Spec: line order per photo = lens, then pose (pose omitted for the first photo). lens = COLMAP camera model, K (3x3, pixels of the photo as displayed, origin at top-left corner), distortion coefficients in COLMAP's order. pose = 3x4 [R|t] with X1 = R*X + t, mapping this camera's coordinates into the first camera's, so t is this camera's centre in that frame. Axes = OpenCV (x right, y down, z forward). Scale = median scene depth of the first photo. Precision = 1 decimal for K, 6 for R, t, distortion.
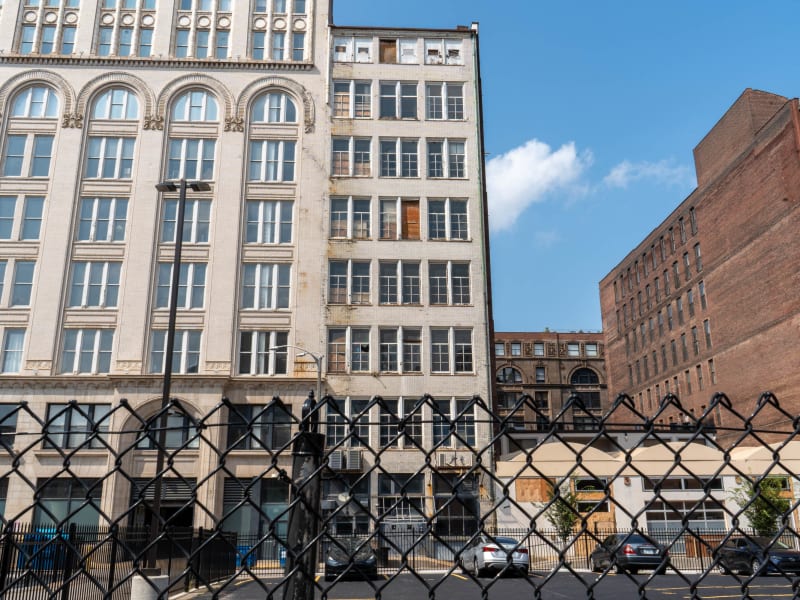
lens RADIAL K [[736.2, 0, 396.3], [0, 736.2, 272.4], [0, 0, 1]] dist [-0.005225, 0.000000]
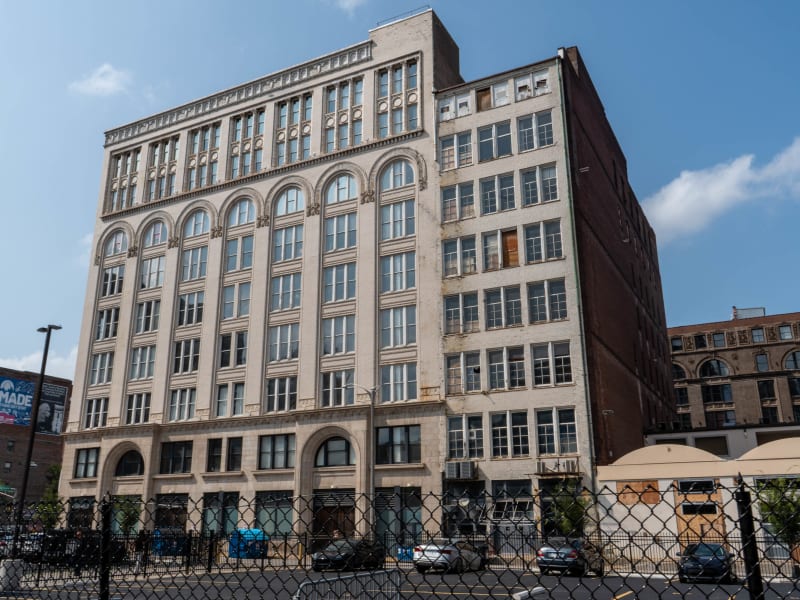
lens RADIAL K [[692.0, 0, 403.2], [0, 692.0, 287.6], [0, 0, 1]] dist [-0.009696, 0.003164]
pose [[0.869047, -0.157656, -0.468937, 0.358543], [0.156002, 0.986835, -0.042666, 0.005331], [0.469490, -0.036076, 0.882200, 0.014609]]
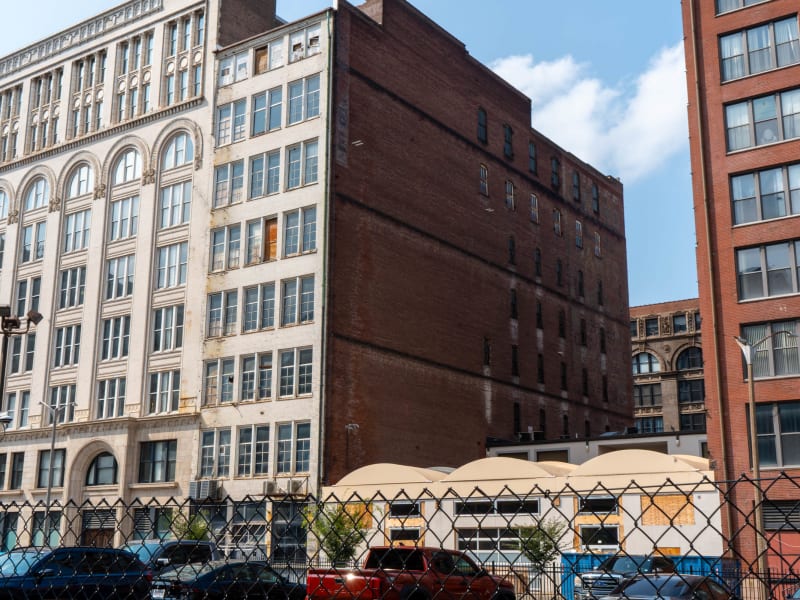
lens RADIAL K [[985.6, 0, 368.5], [0, 985.6, 264.7], [0, 0, 1]] dist [0.012853, 0.000000]
pose [[0.783651, -0.162741, -0.599505, 0.895681], [0.188646, 0.981843, -0.019940, 0.011115], [0.591865, -0.097469, 0.800122, 0.042150]]
